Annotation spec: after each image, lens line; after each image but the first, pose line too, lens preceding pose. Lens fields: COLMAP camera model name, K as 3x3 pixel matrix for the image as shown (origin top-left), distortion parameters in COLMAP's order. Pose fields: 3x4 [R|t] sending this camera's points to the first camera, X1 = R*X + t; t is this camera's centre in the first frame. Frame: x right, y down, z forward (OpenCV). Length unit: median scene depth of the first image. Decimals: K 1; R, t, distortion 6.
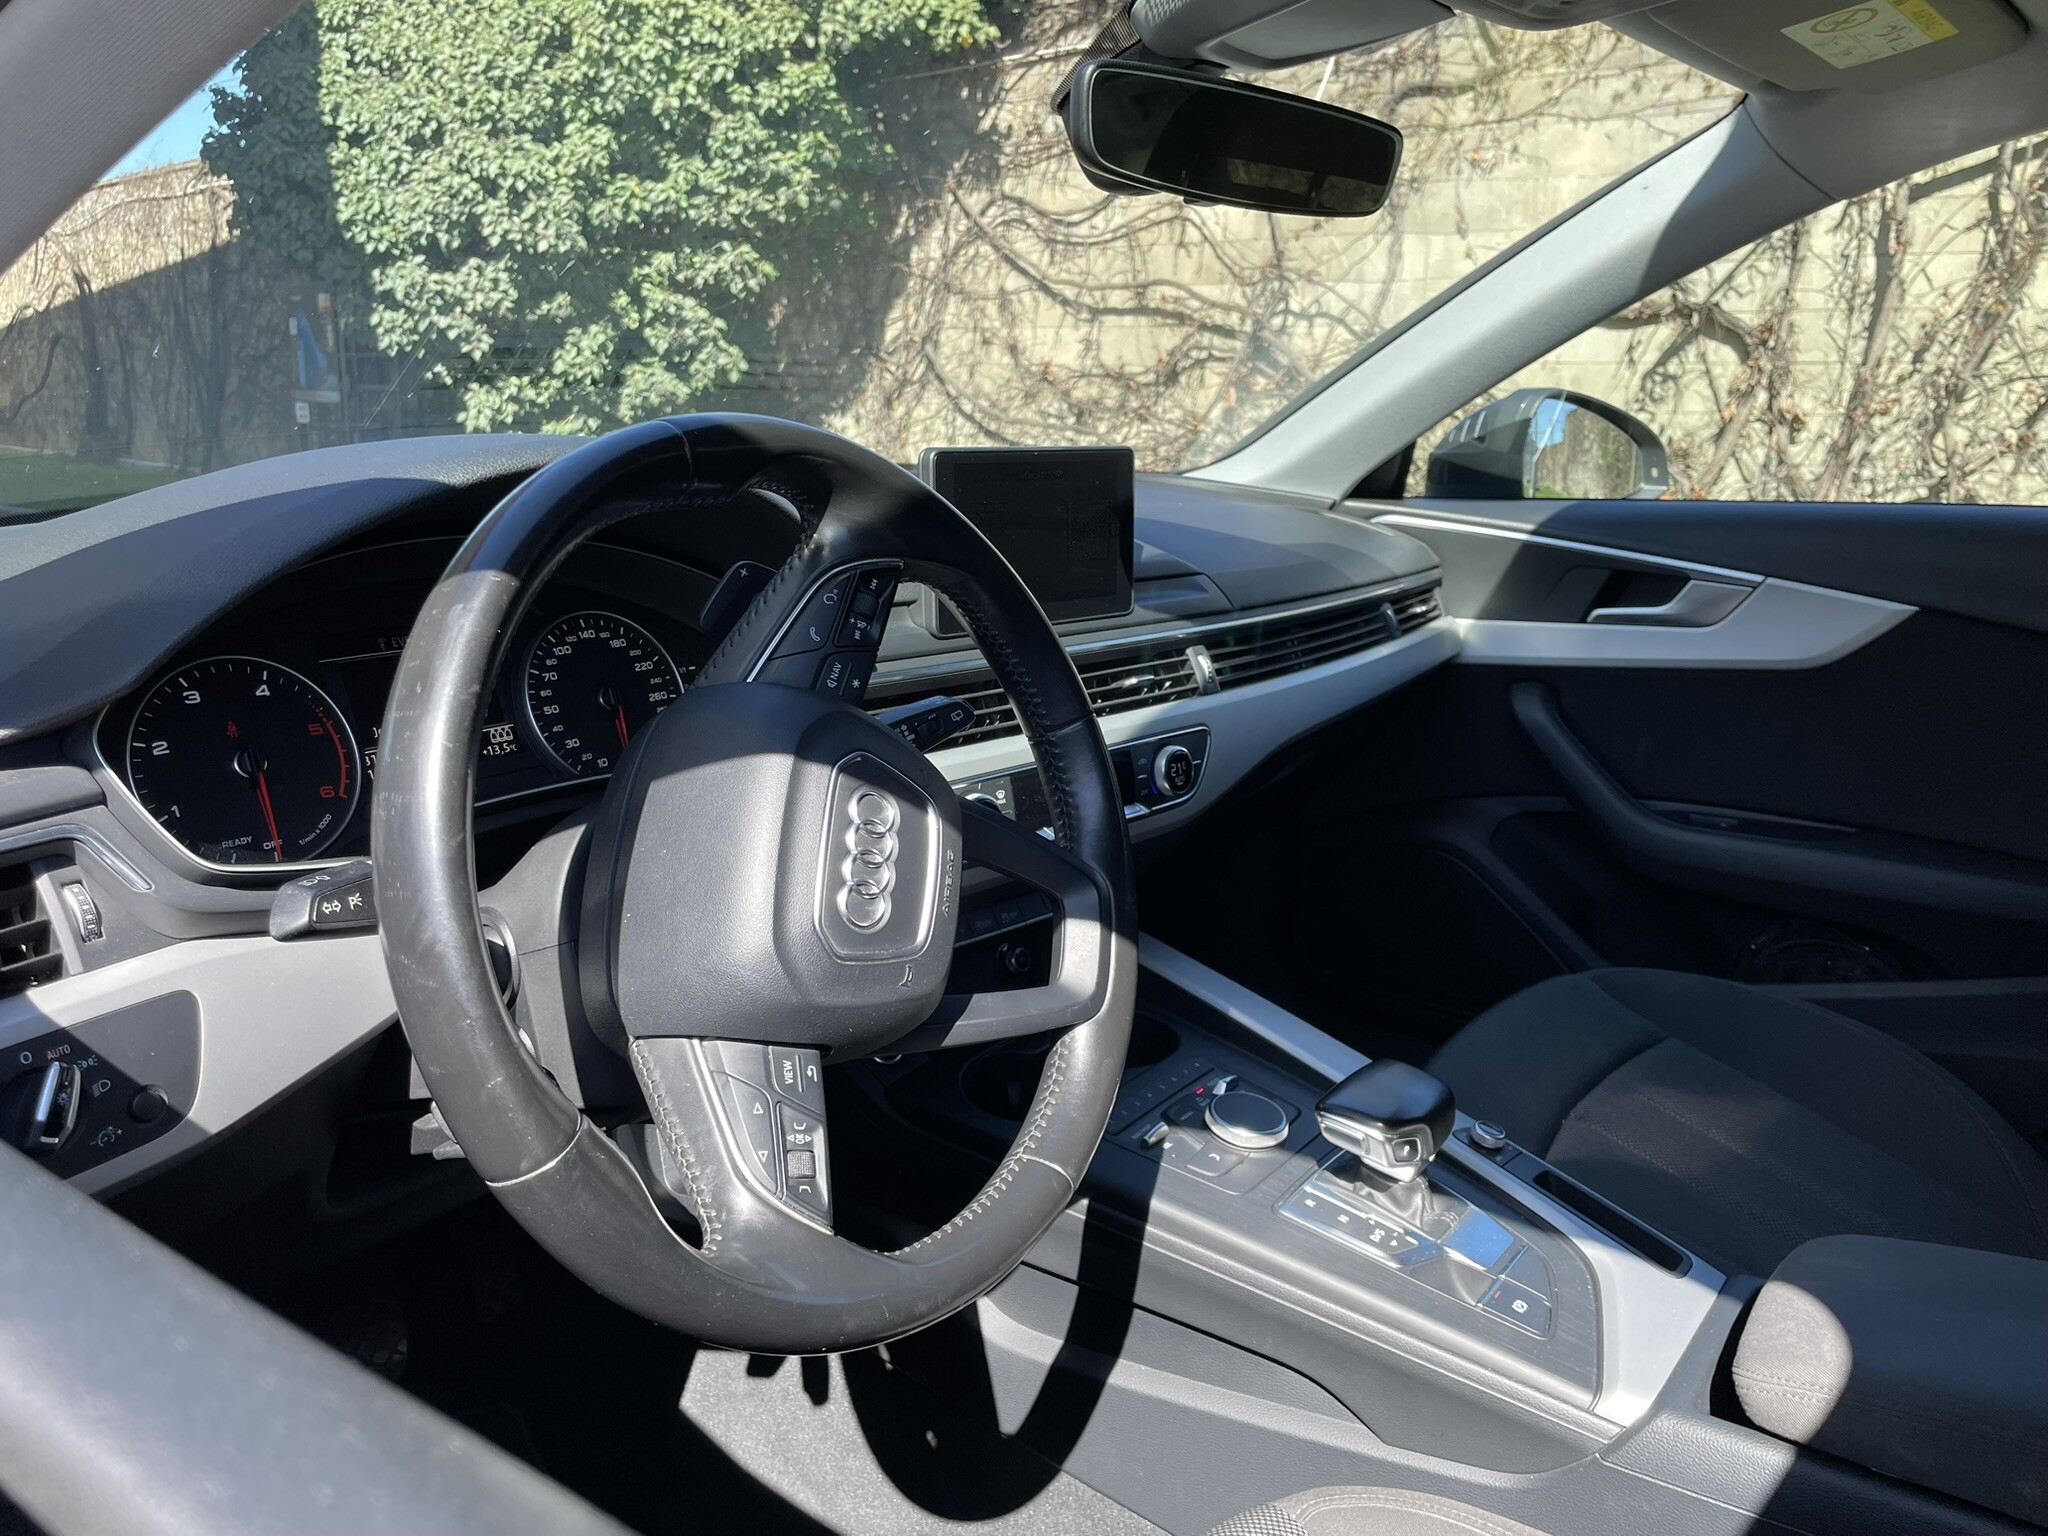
lens RADIAL K [[1588.8, 0, 978.0], [0, 1588.8, 720.2], [0, 0, 1]] dist [0.032997, -0.052492]
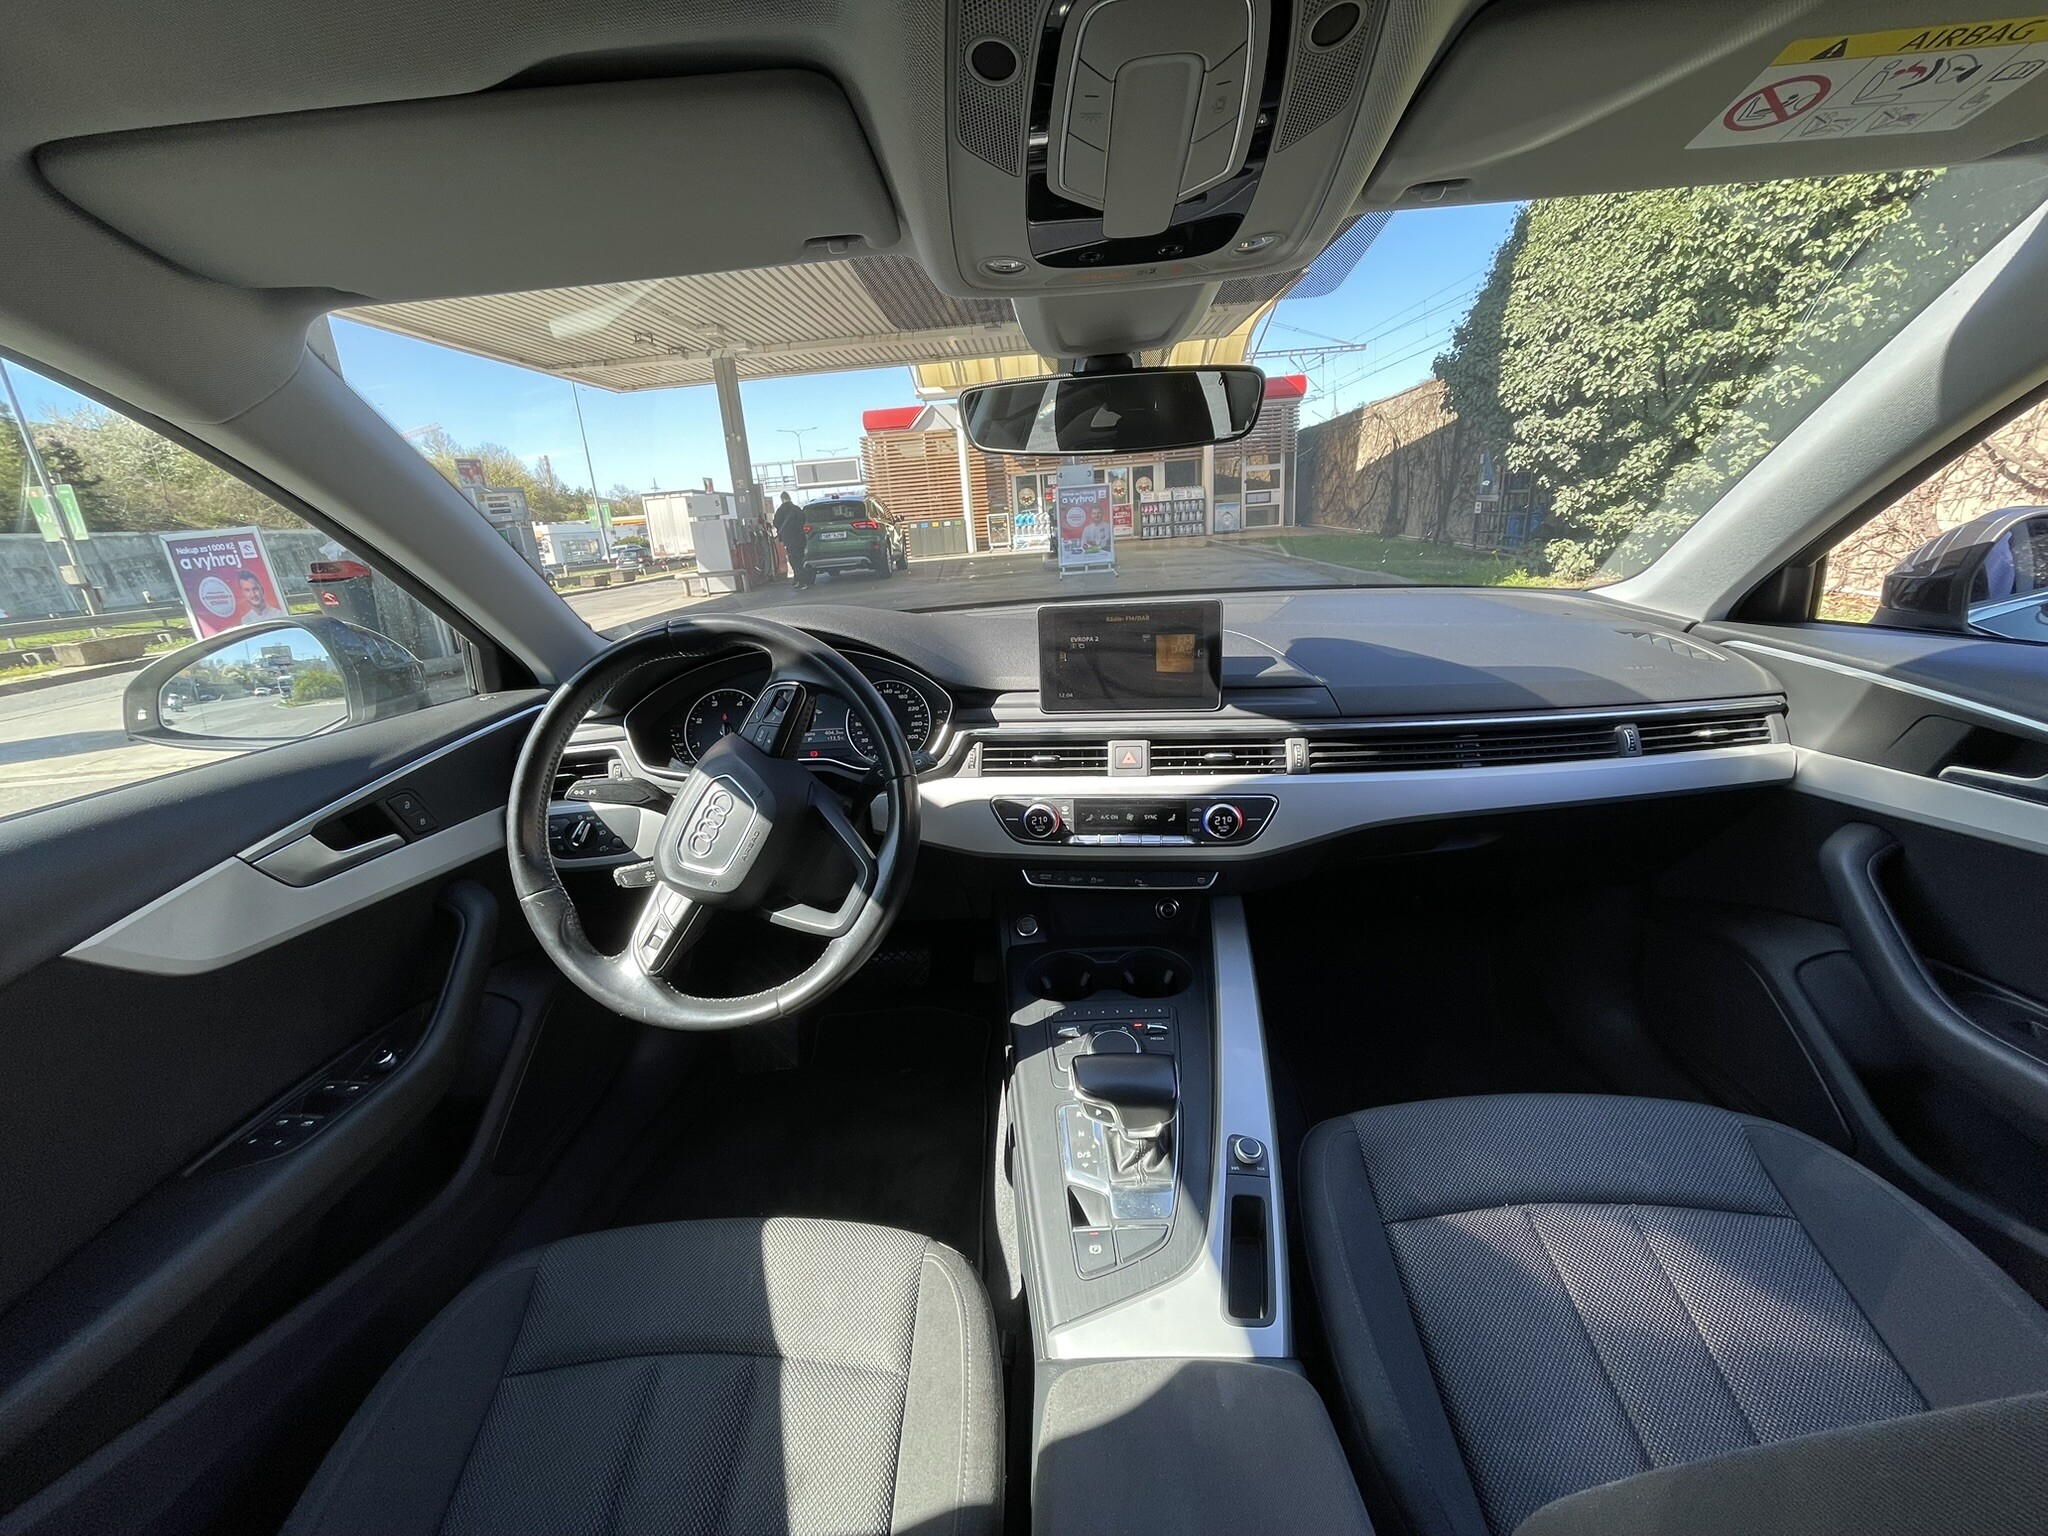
lens RADIAL K [[786.4, 0, 1015.4], [0, 786.4, 772.7], [0, 0, 1]] dist [-0.009141, -0.002331]
pose [[0.552493, 0.206751, -0.807469, 0.092729], [-0.091247, 0.977928, 0.187963, -0.020494], [0.828508, -0.030169, 0.559164, 0.065696]]
